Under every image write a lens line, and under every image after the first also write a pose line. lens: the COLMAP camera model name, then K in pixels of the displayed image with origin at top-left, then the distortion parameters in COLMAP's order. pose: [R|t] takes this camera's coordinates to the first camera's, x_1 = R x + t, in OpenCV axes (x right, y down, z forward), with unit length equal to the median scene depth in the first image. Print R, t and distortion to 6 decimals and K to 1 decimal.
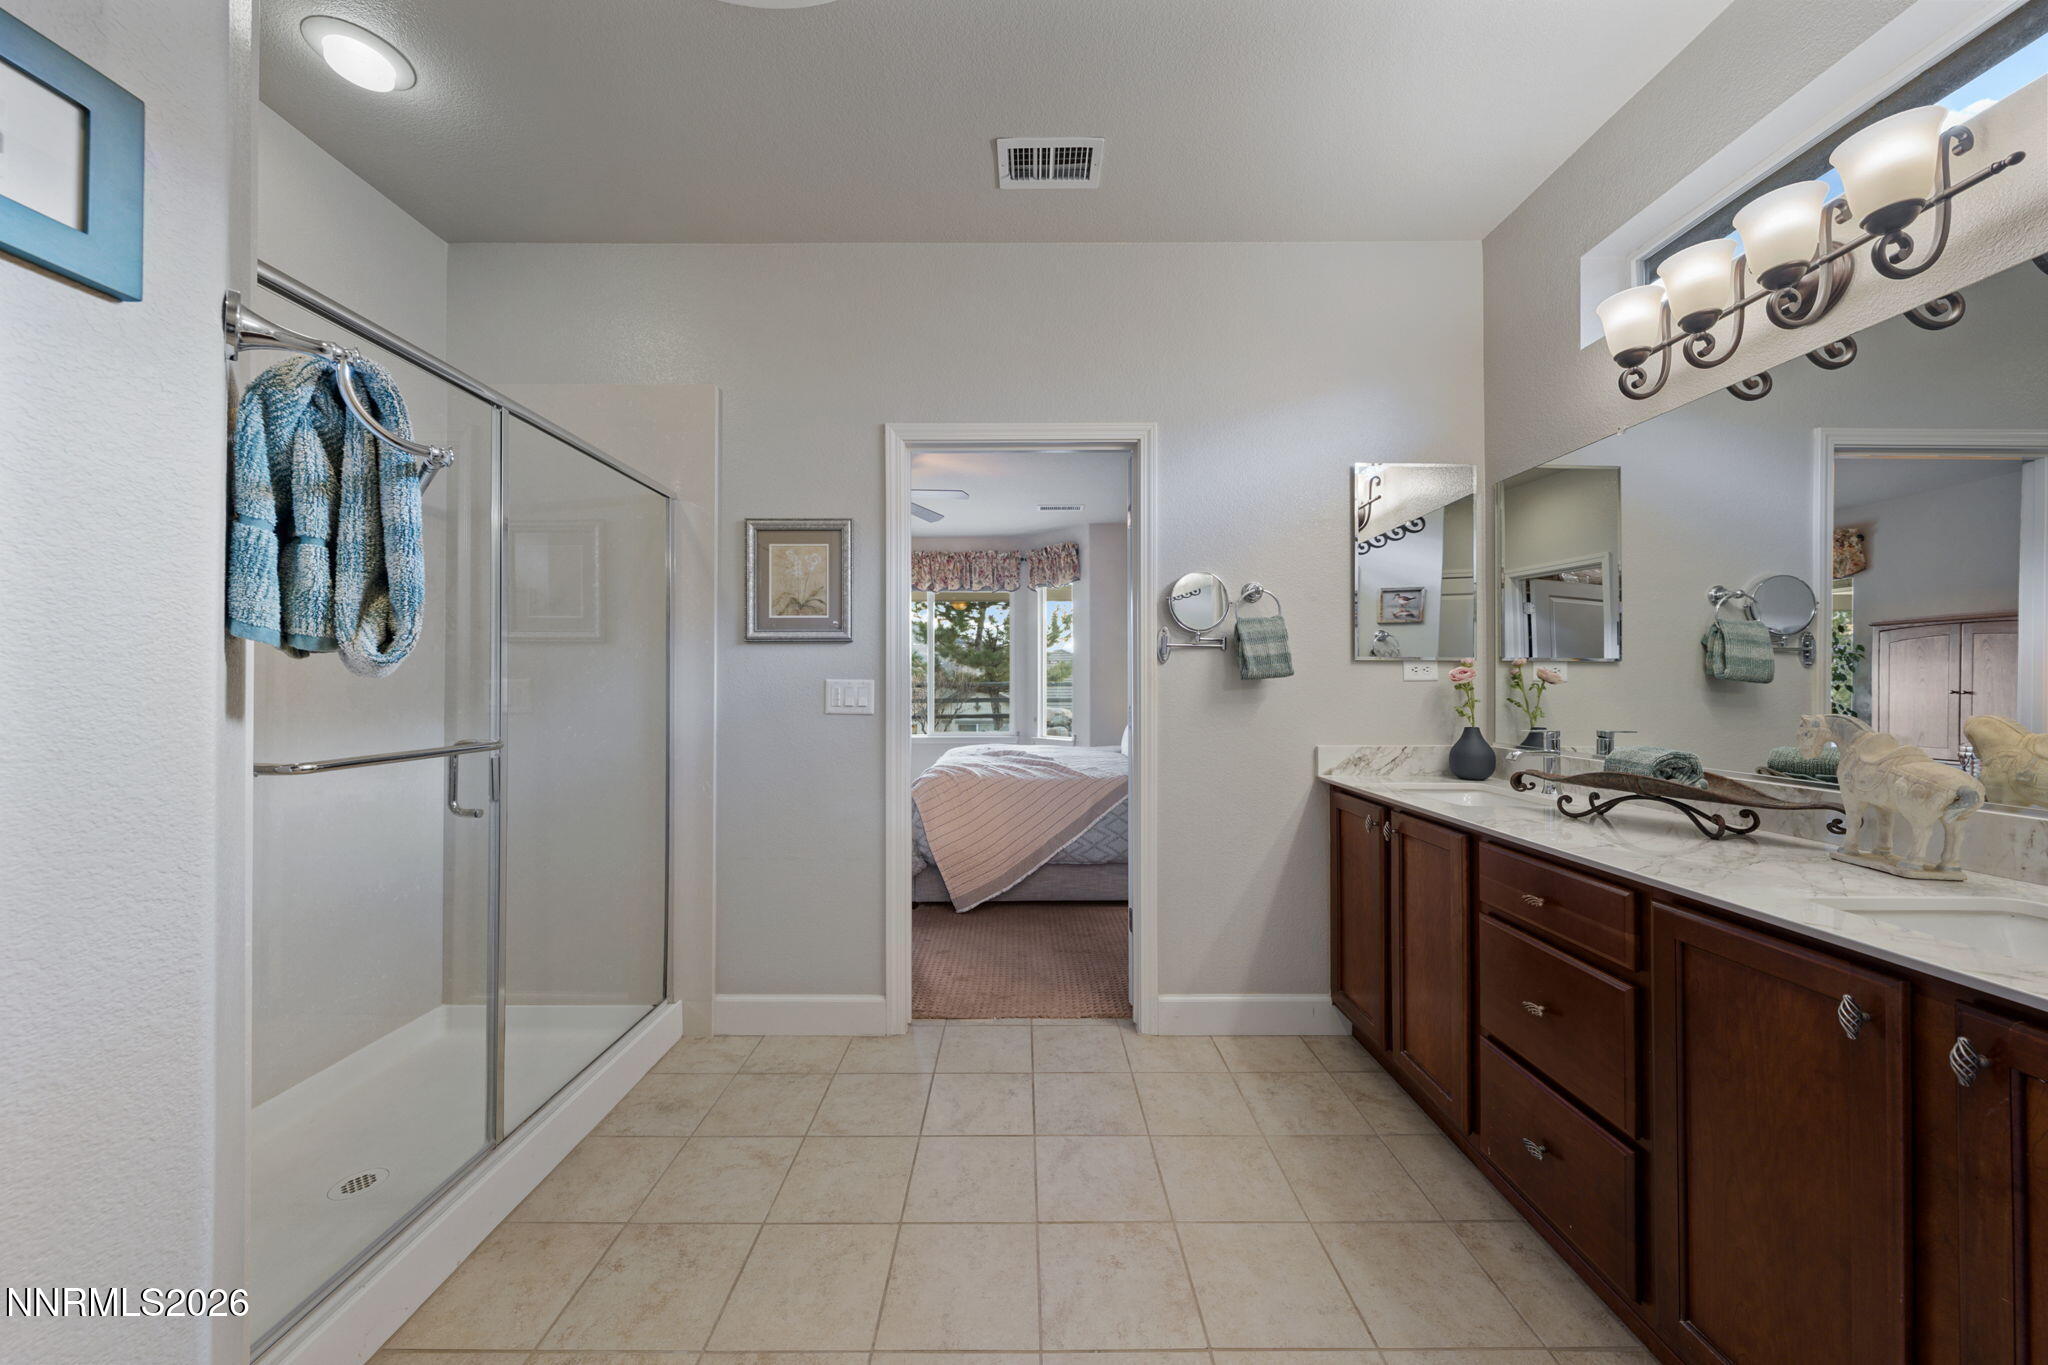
lens RADIAL K [[692.3, 0, 1022.3], [0, 692.3, 679.3], [0, 0, 1]] dist [-0.000409, 0.000027]
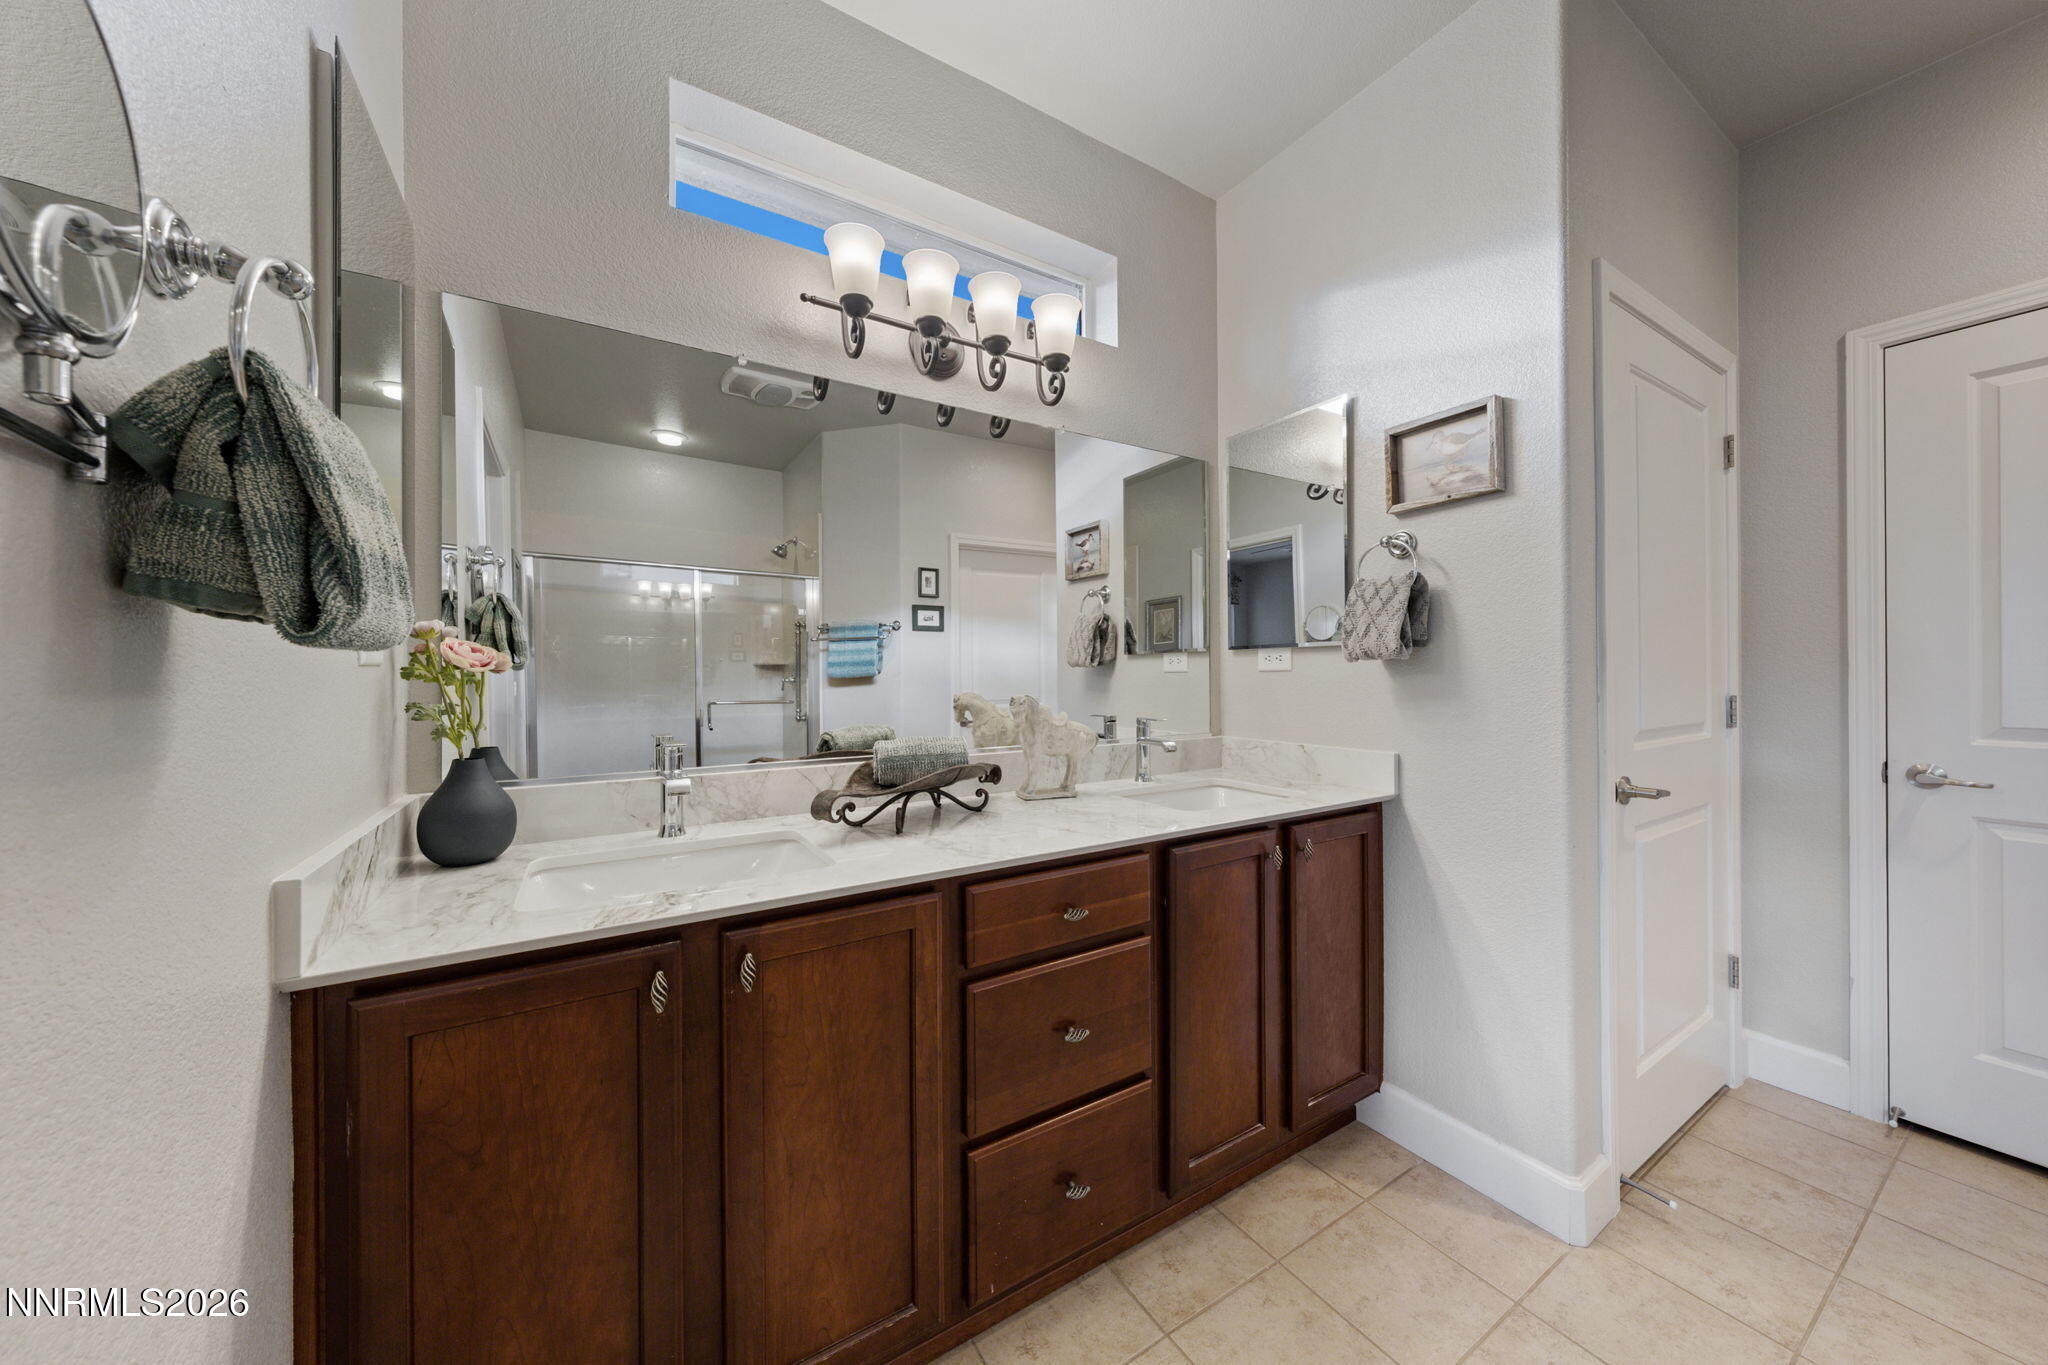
lens RADIAL K [[692.3, 0, 1022.3], [0, 692.3, 679.3], [0, 0, 1]] dist [-0.000409, 0.000027]
pose [[-0.521168, 0.002117, 0.853451, 0.006320], [-0.001631, 0.999993, -0.003477, 0.017659], [-0.853453, -0.003204, -0.521161, 1.645721]]
